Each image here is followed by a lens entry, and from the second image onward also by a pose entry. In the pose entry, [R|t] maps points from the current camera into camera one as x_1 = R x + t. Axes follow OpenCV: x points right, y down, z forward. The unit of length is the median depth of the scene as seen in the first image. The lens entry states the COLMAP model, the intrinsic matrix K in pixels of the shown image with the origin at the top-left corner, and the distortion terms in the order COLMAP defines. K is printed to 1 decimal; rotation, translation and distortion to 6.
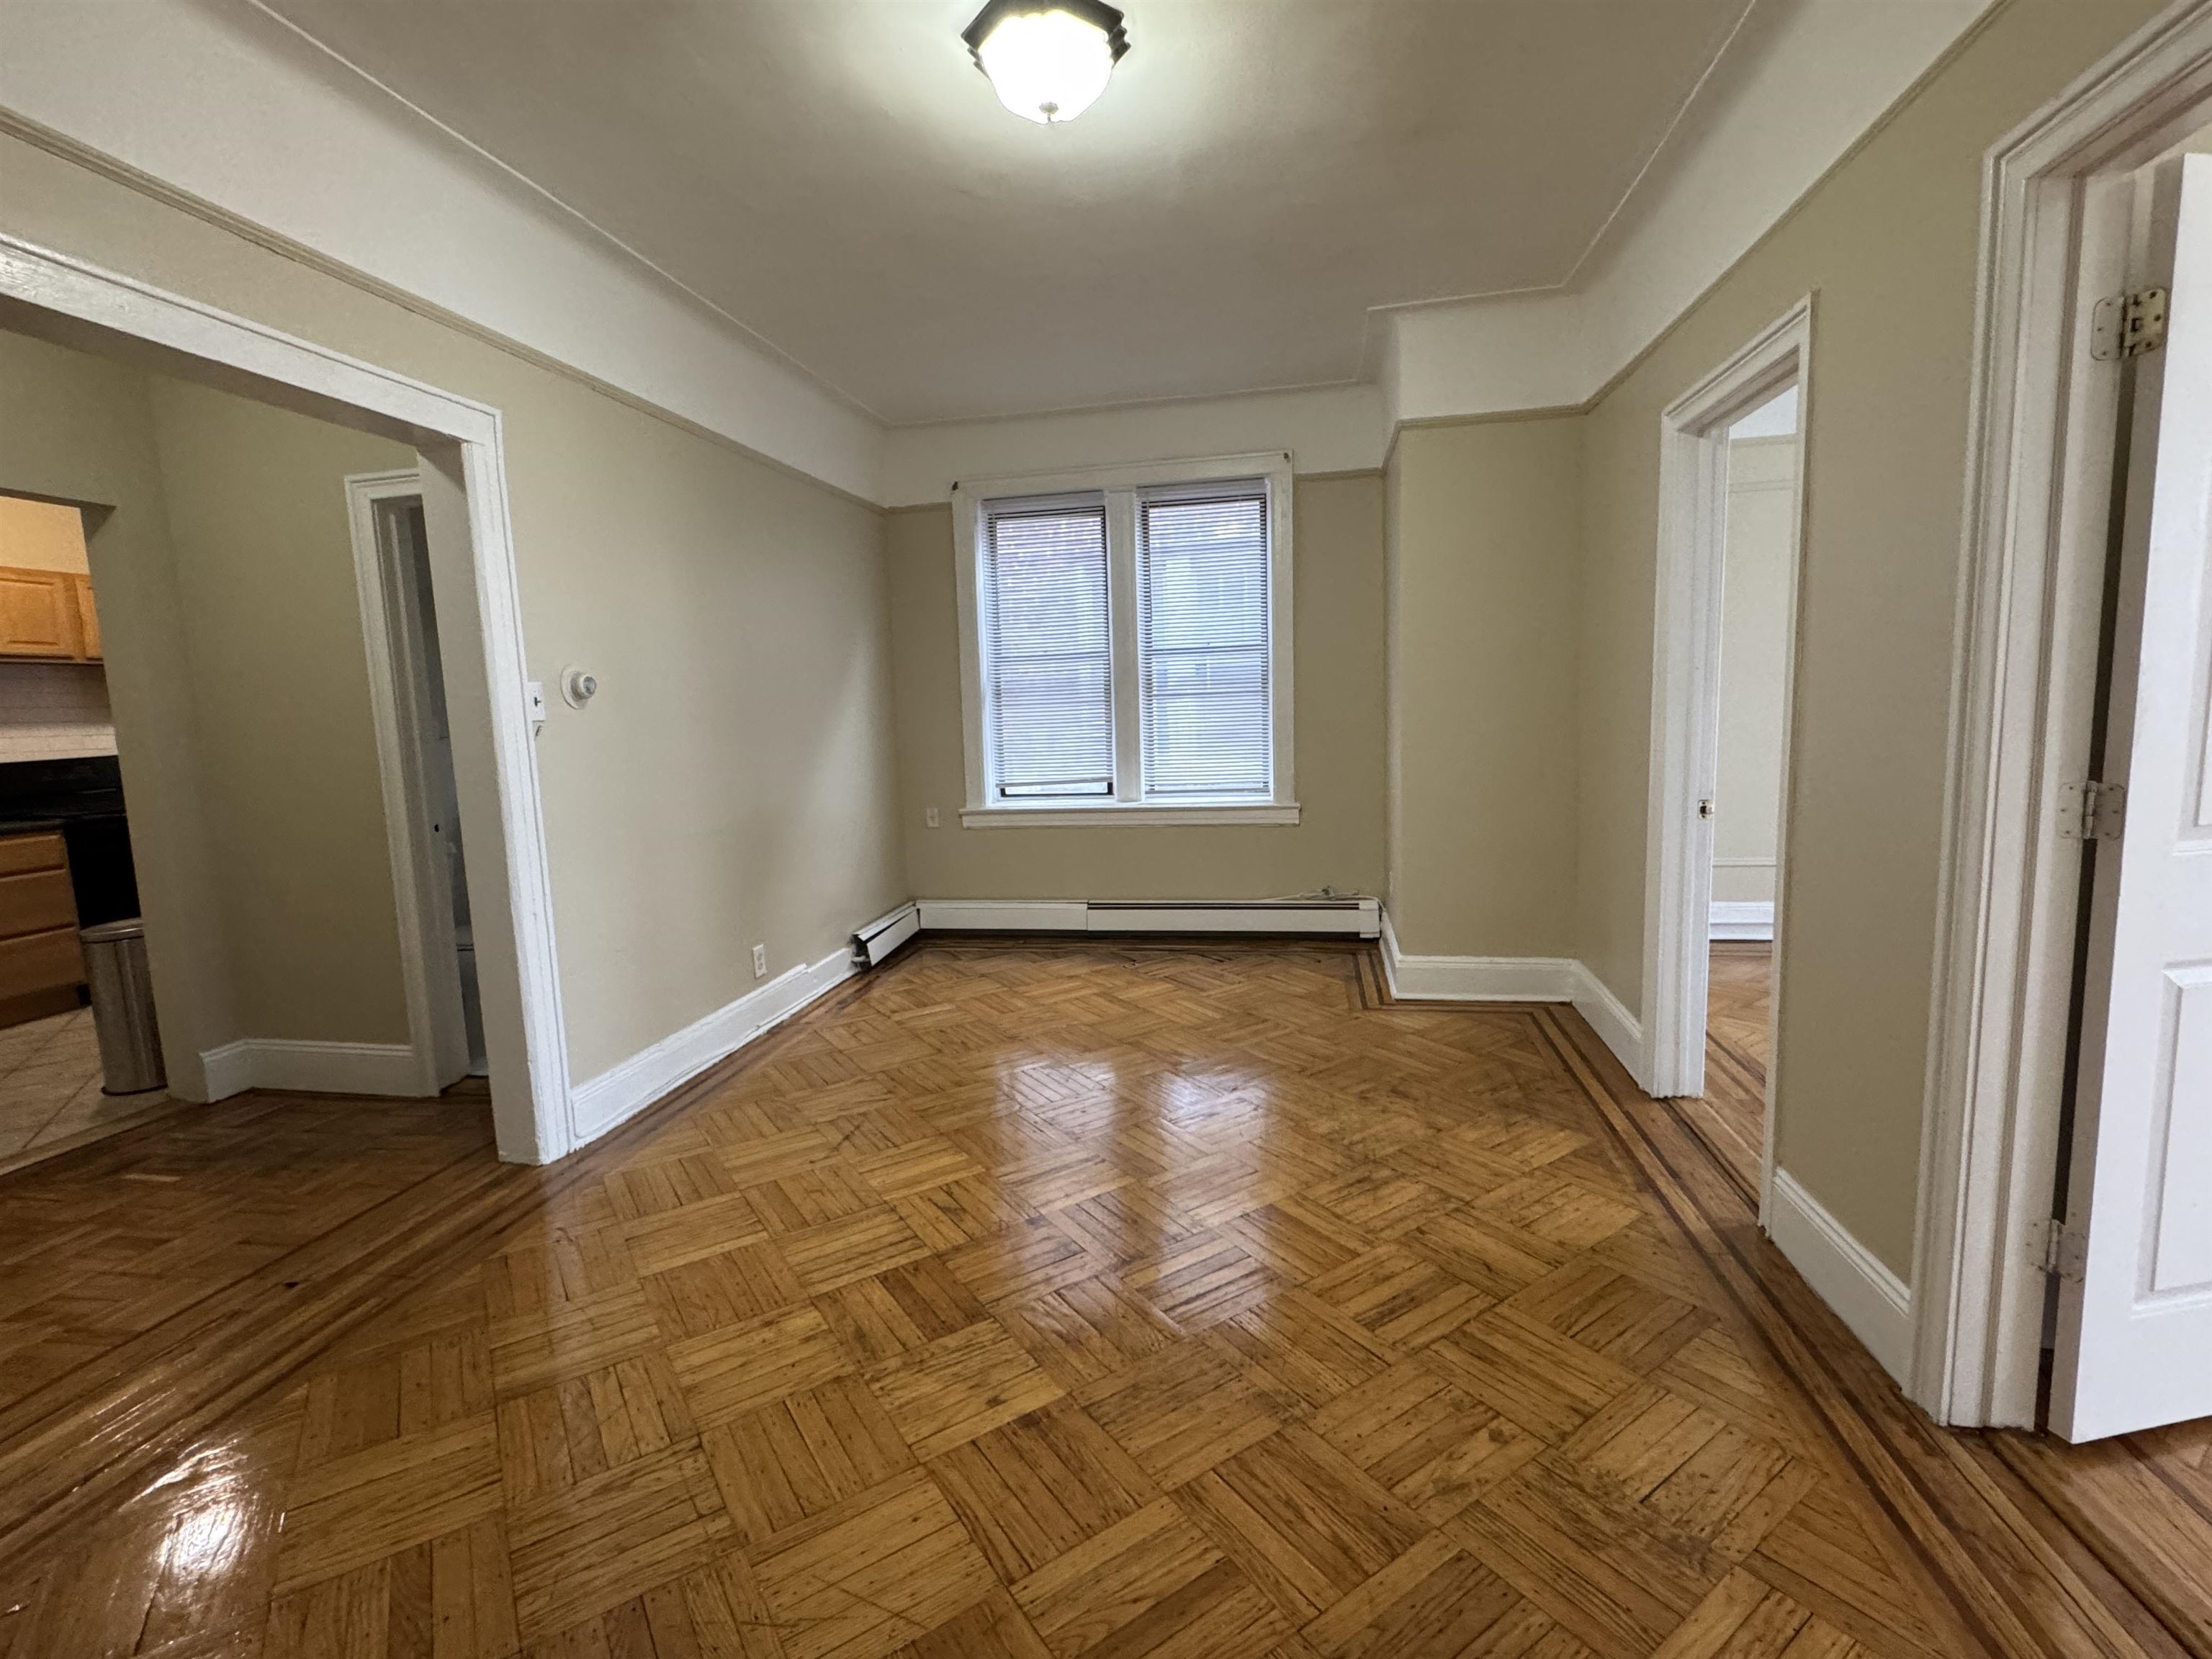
lens RADIAL K [[999.6, 0, 1103.1], [0, 999.6, 826.8], [0, 0, 1]] dist [-0.000009, -0.000612]
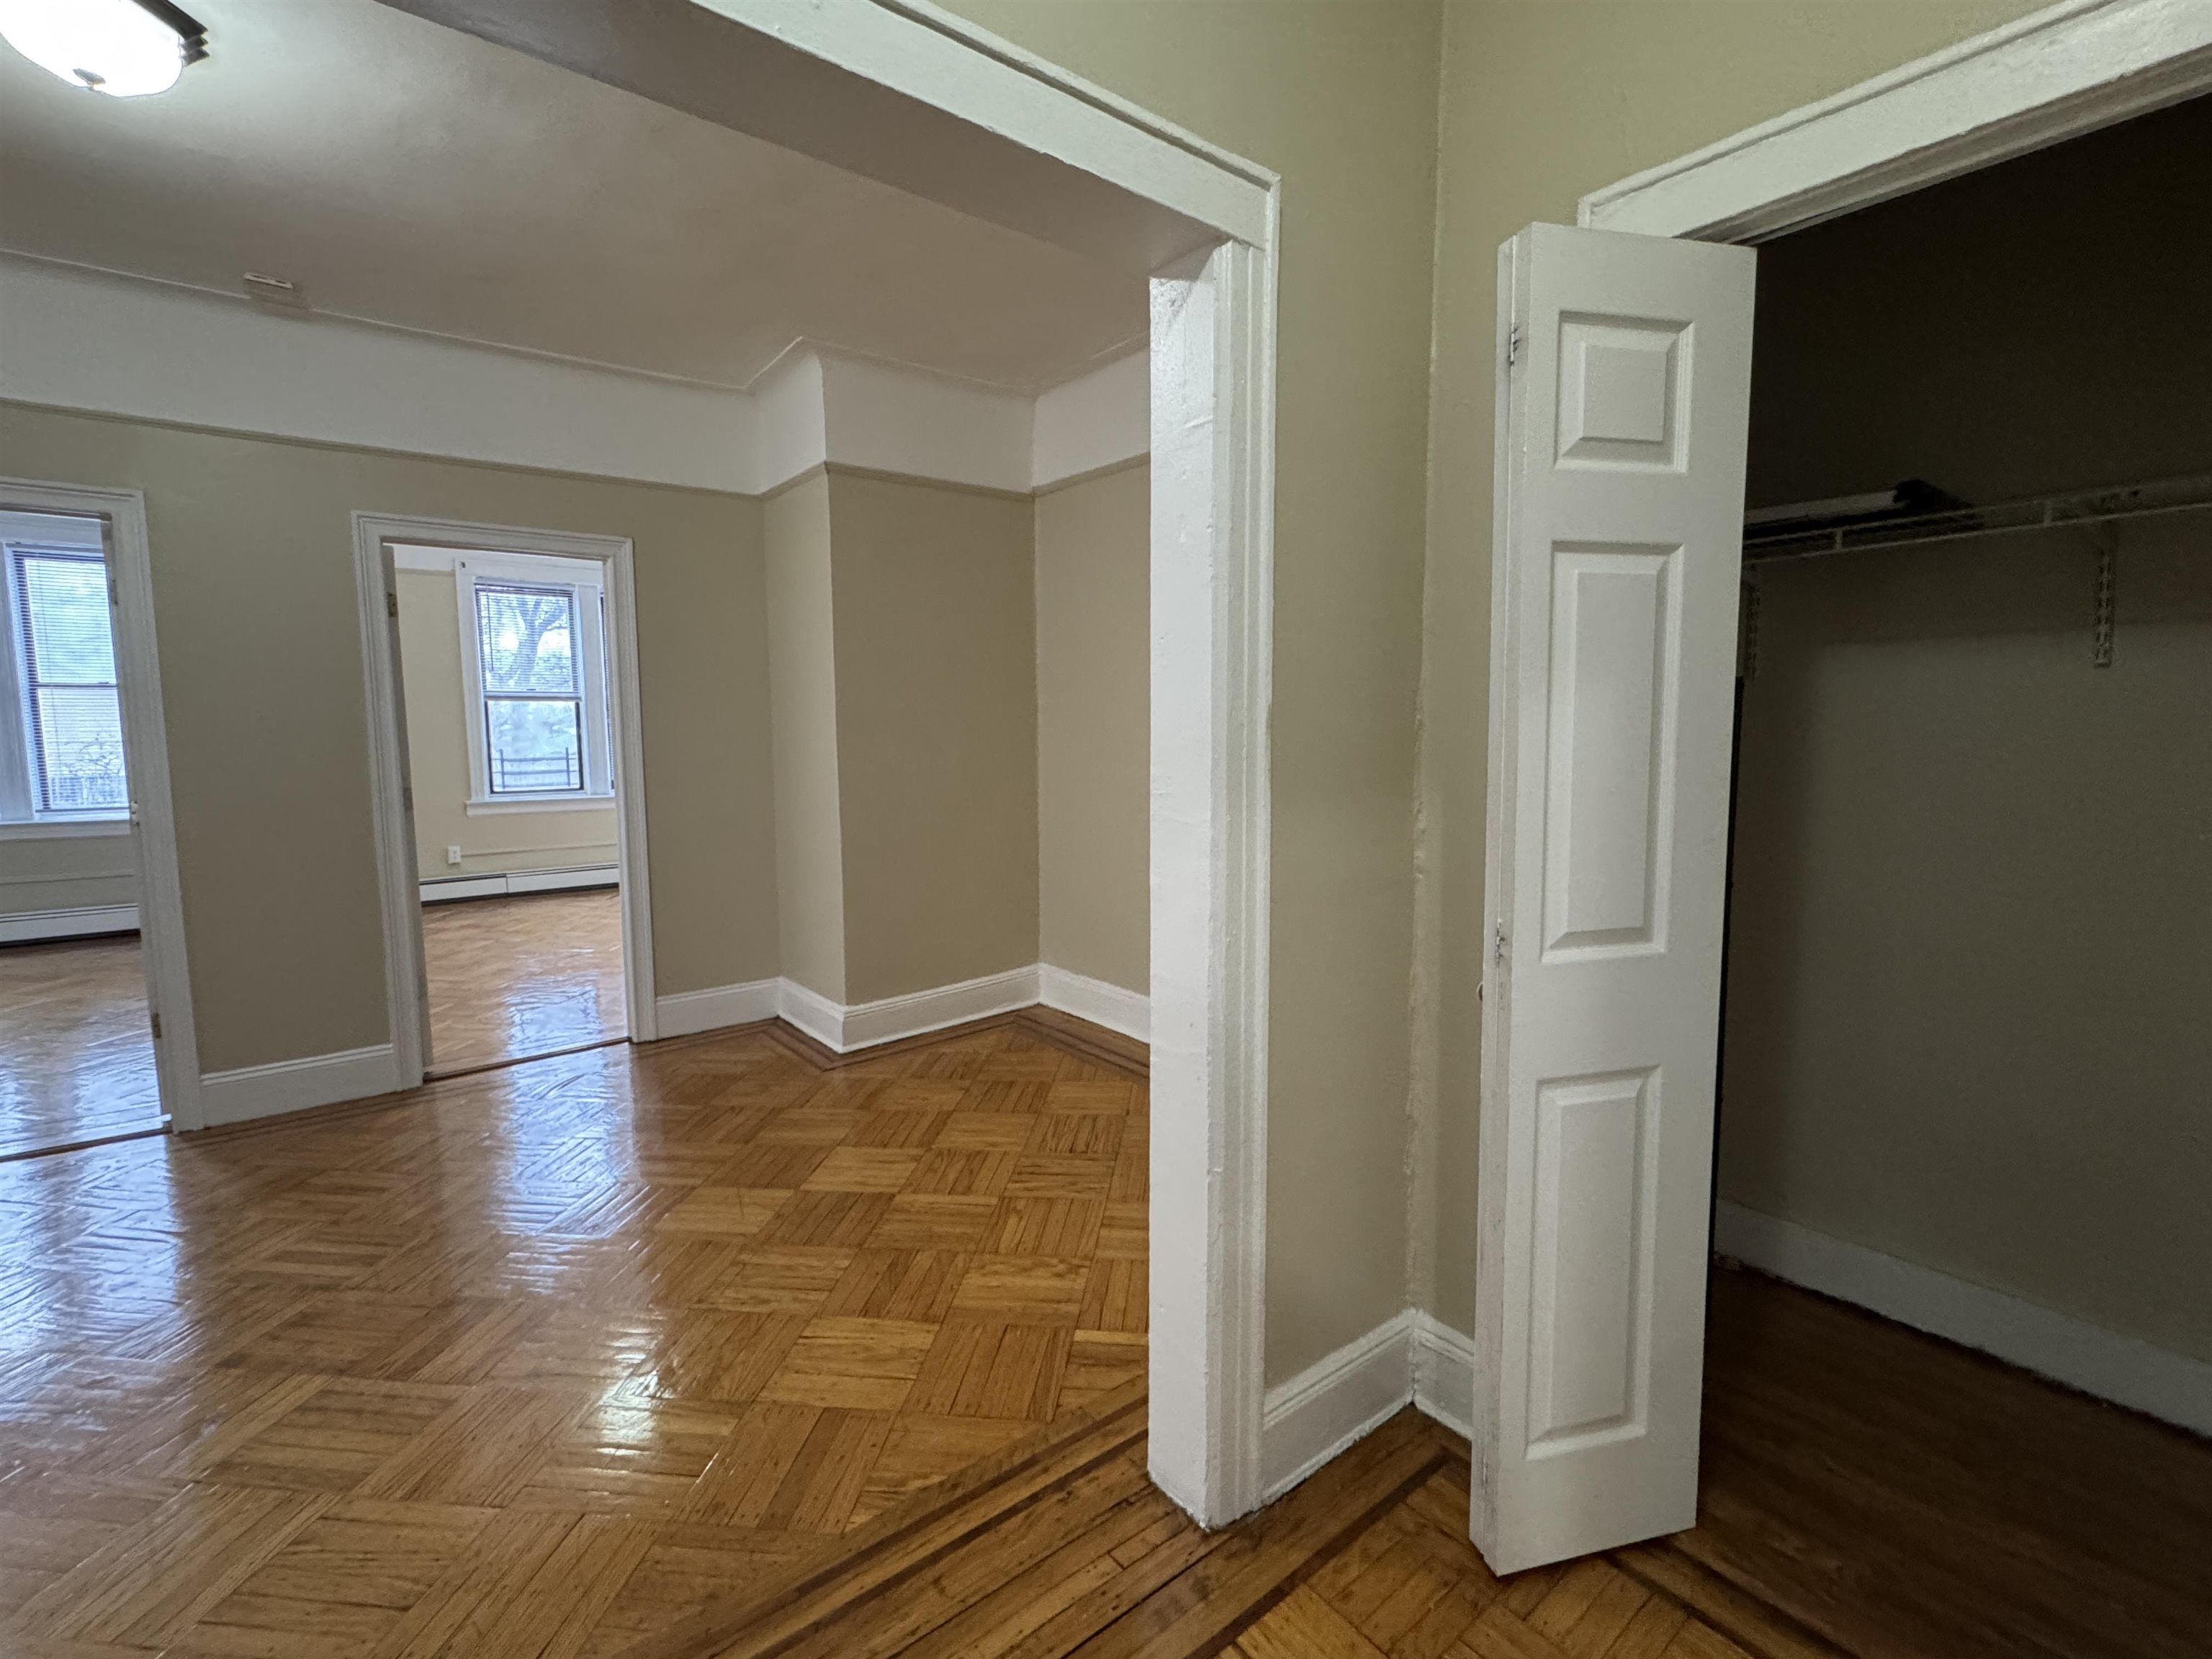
lens RADIAL K [[997.8, 0, 1106.7], [0, 997.8, 824.0], [0, 0, 1]] dist [-0.000729, -0.001103]
pose [[-0.761344, -0.027366, 0.647770, -0.778948], [0.109151, 0.979438, 0.169667, -0.075148], [-0.639094, 0.199880, -0.742702, 0.712716]]
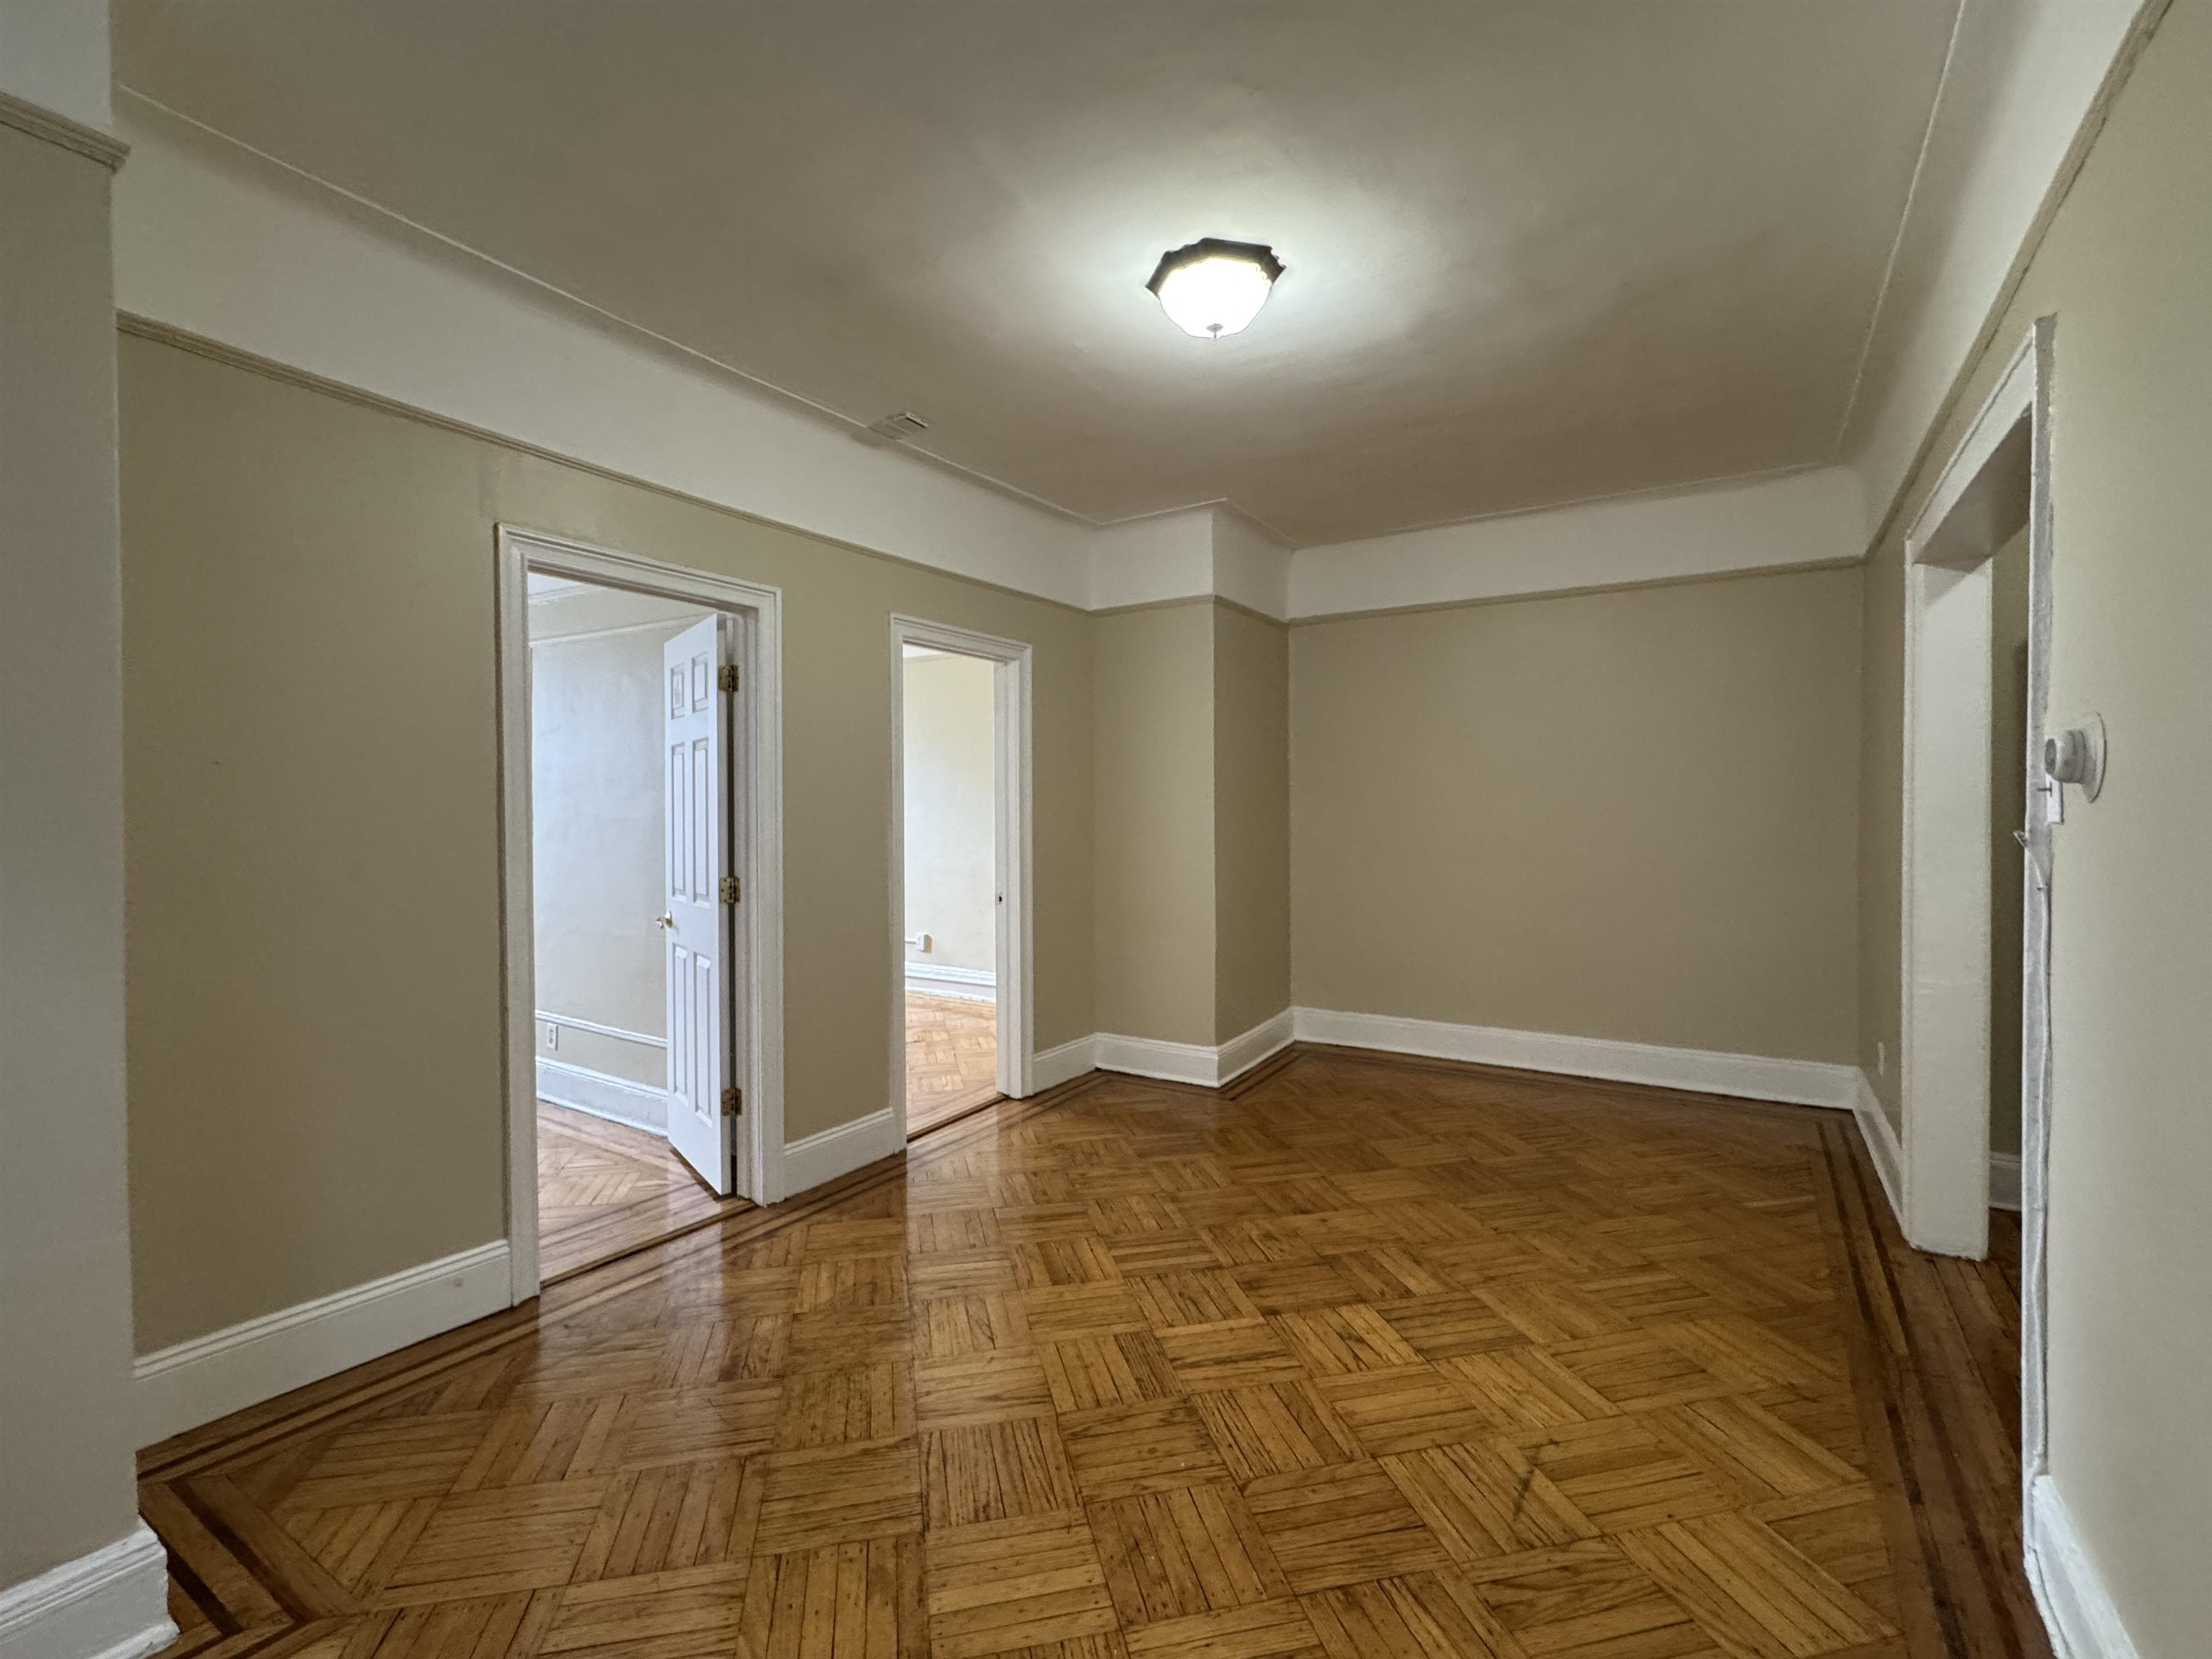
lens RADIAL K [[997.8, 0, 1106.7], [0, 997.8, 824.0], [0, 0, 1]] dist [-0.000729, -0.001103]
pose [[-0.931639, 0.033456, 0.361843, -0.203149], [0.079921, 0.990236, 0.114216, -0.164922], [-0.354489, 0.135327, -0.925216, 1.316435]]
